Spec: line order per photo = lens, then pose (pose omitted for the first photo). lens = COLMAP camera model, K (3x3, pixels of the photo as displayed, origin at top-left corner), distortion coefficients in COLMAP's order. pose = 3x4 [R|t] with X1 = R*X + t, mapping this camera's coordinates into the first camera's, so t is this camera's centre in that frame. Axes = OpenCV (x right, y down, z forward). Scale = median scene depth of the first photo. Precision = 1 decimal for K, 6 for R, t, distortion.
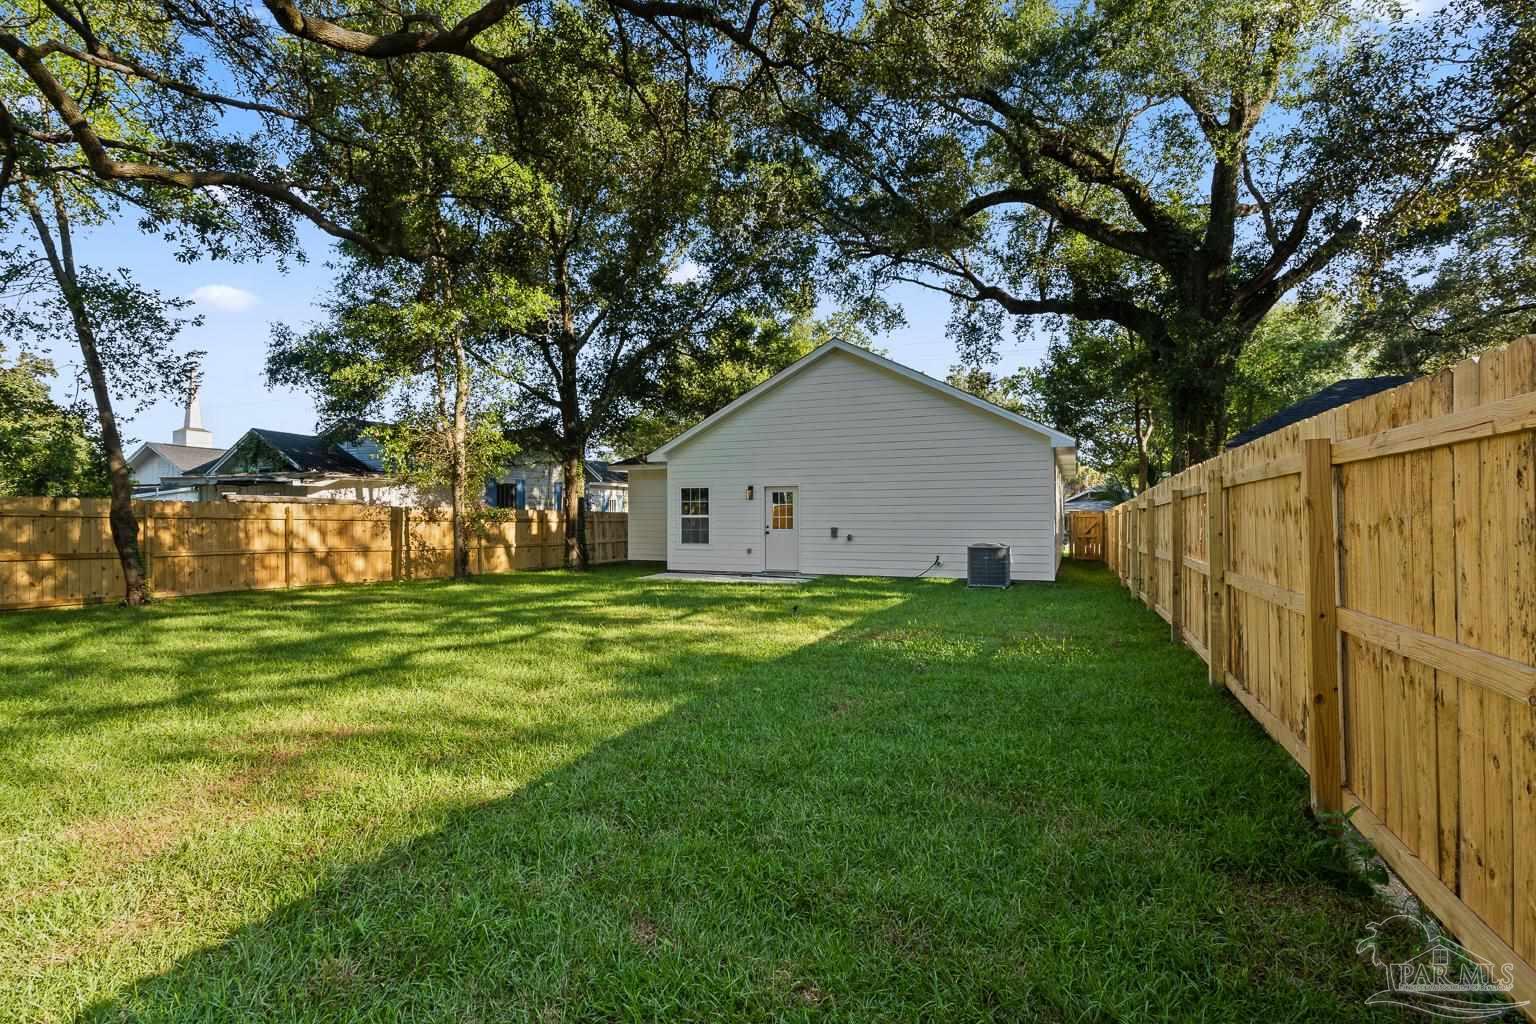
lens RADIAL K [[749.7, 0, 760.5], [0, 749.7, 509.5], [0, 0, 1]] dist [-0.001974, -0.000396]
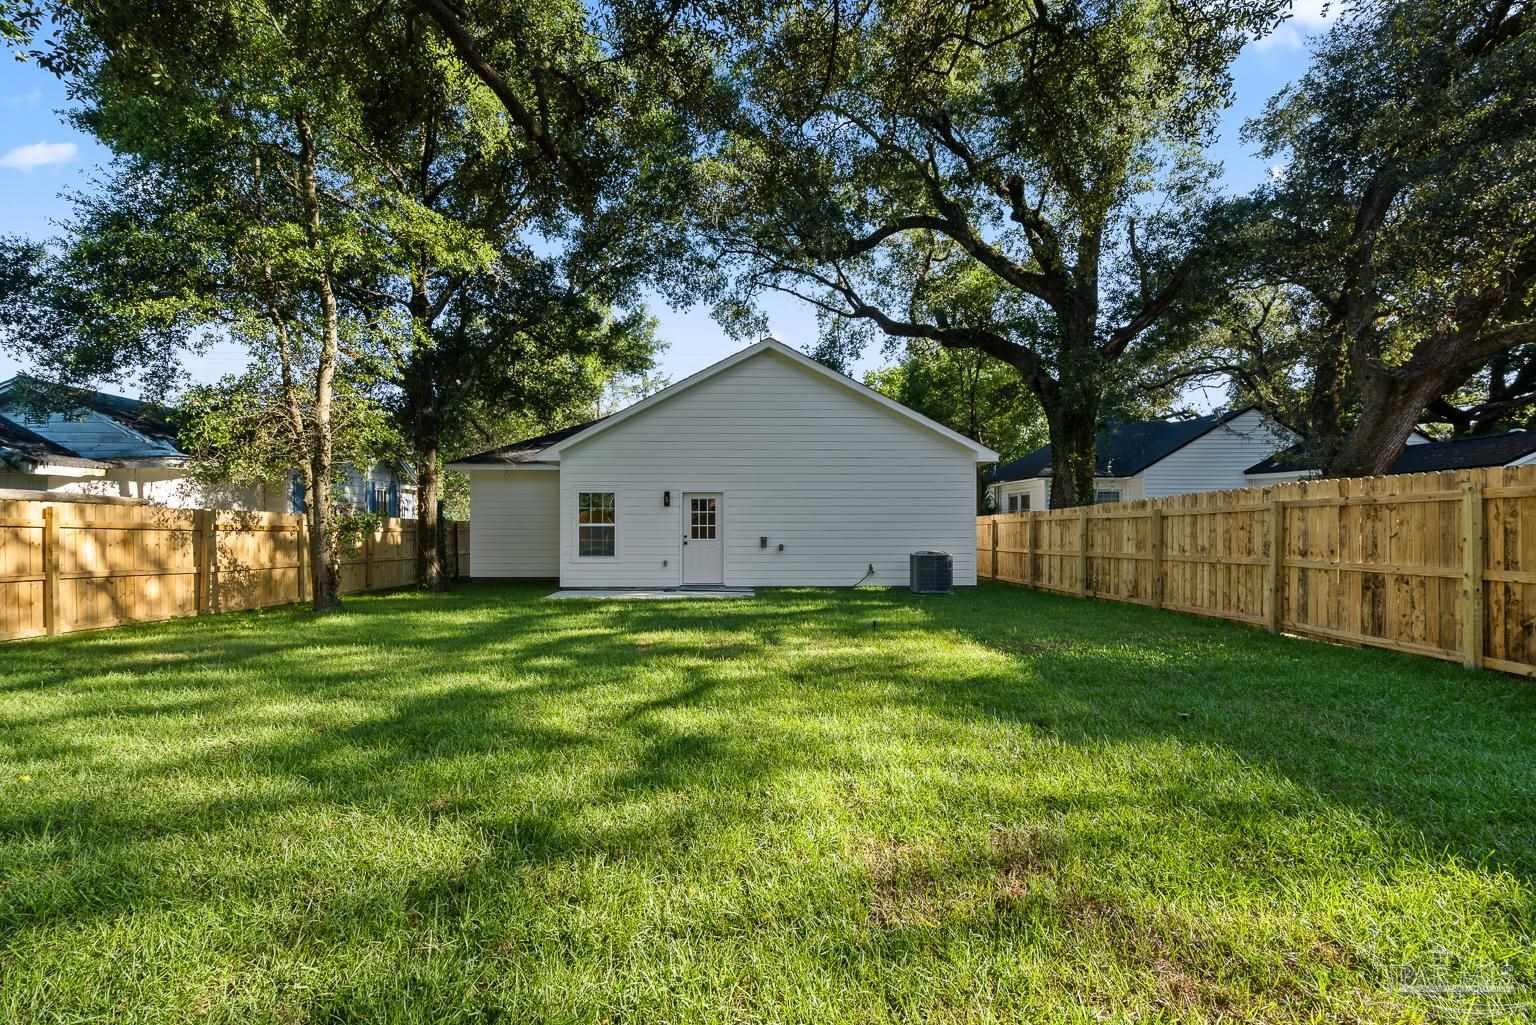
lens RADIAL K [[749.7, 0, 760.5], [0, 749.7, 510.0], [0, 0, 1]] dist [-0.001974, -0.000396]
pose [[0.904200, 0.011435, 0.426956, -0.300528], [-0.005232, 0.999863, -0.015697, 0.004912], [-0.427077, 0.011959, 0.904136, 0.137581]]
